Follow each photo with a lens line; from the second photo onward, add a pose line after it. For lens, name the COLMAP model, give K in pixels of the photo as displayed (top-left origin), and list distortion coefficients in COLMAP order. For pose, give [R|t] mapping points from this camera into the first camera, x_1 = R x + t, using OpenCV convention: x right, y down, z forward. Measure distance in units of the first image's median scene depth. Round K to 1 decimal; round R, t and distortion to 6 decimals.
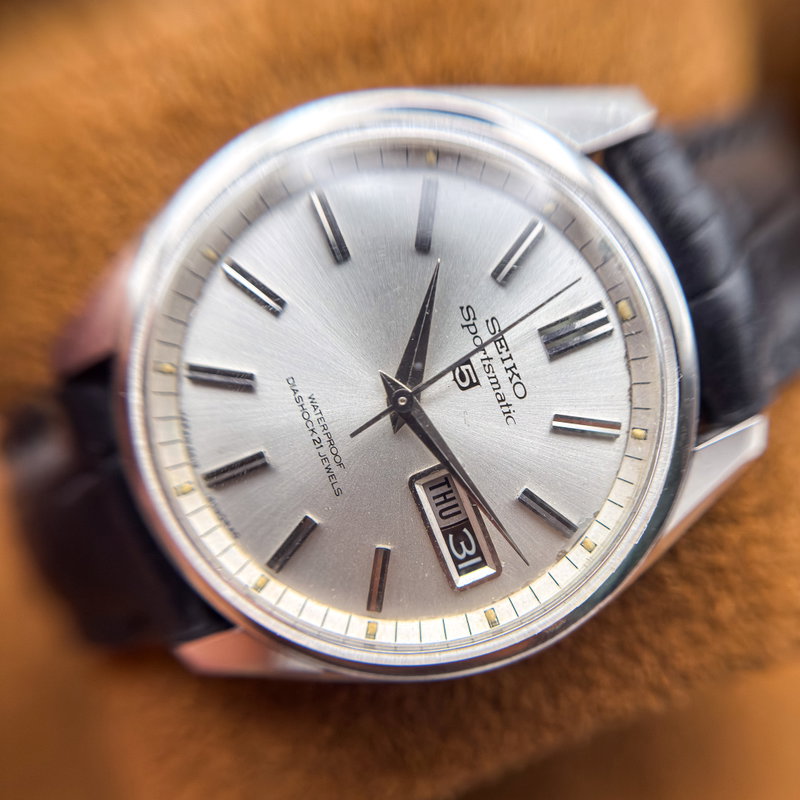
lens RADIAL K [[915.2, 0, 418.4], [0, 915.2, 415.1], [0, 0, 1]] dist [0.690646, 0.000000]
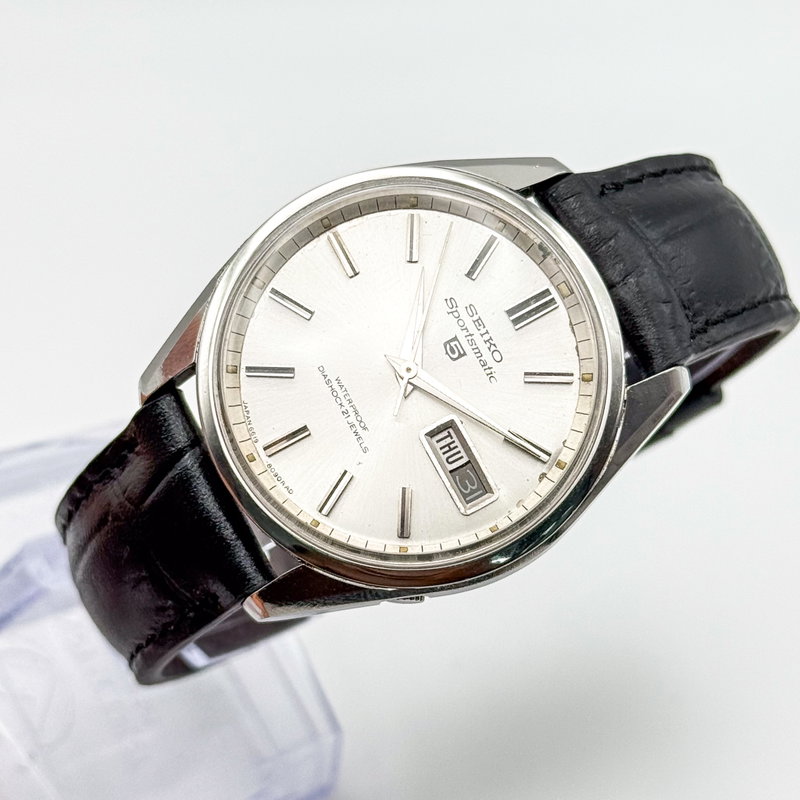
lens RADIAL K [[2278.0, 0, 406.7], [0, 2278.0, 404.9], [0, 0, 1]] dist [0.144308, 0.000000]
pose [[0.994428, -0.100923, 0.030455, -0.121551], [0.105358, 0.961222, -0.254856, 0.842724], [-0.003553, 0.256644, 0.966499, -2.081045]]
